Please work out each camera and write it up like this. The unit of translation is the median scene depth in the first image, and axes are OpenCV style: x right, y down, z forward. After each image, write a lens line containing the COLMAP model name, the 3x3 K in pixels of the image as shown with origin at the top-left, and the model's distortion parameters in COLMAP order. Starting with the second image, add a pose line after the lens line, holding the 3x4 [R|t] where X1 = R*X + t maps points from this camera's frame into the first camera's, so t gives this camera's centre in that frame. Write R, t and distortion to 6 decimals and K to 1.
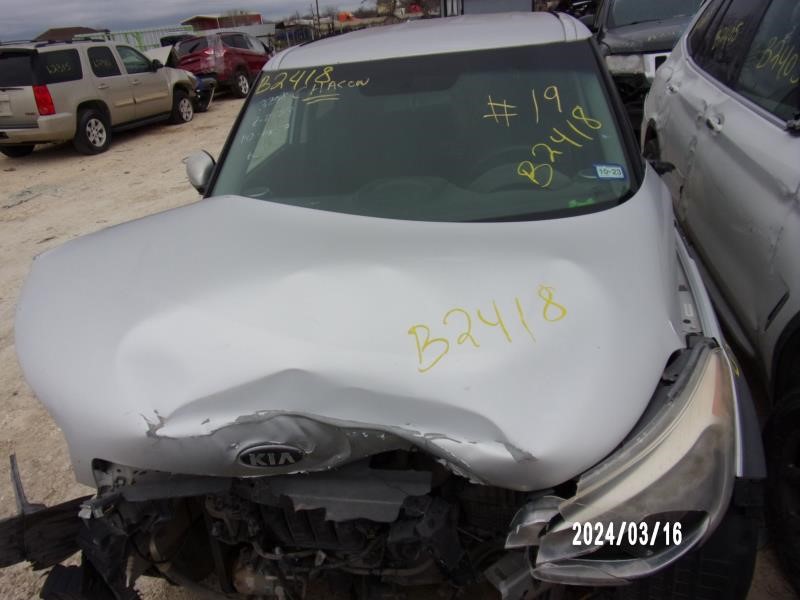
lens RADIAL K [[557.8, 0, 400.0], [0, 557.8, 300.0], [0, 0, 1]] dist [-0.019872, -0.000301]
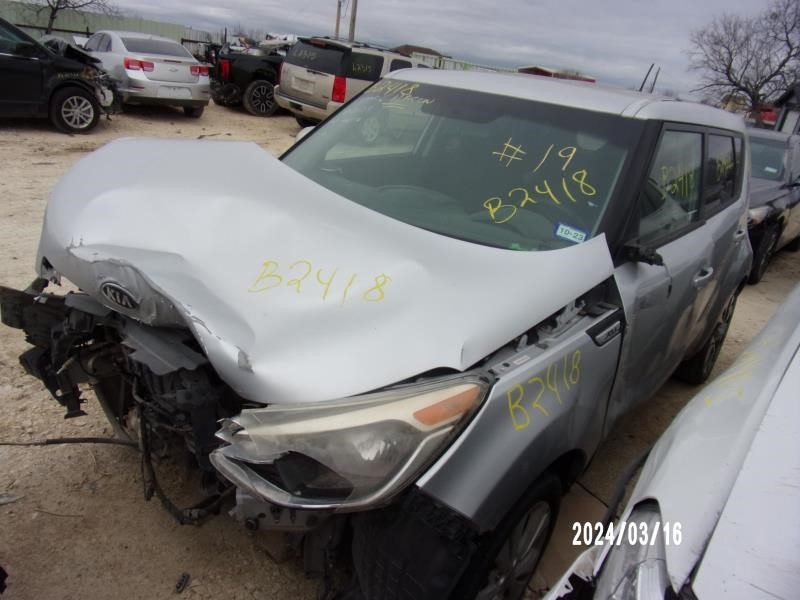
lens RADIAL K [[557.8, 0, 400.0], [0, 557.8, 300.0], [0, 0, 1]] dist [-0.019872, -0.000301]
pose [[0.854022, 0.378868, -0.356518, 0.525926], [-0.406794, 0.913513, -0.003677, 0.009966], [0.324291, 0.148169, 0.934281, -0.029790]]
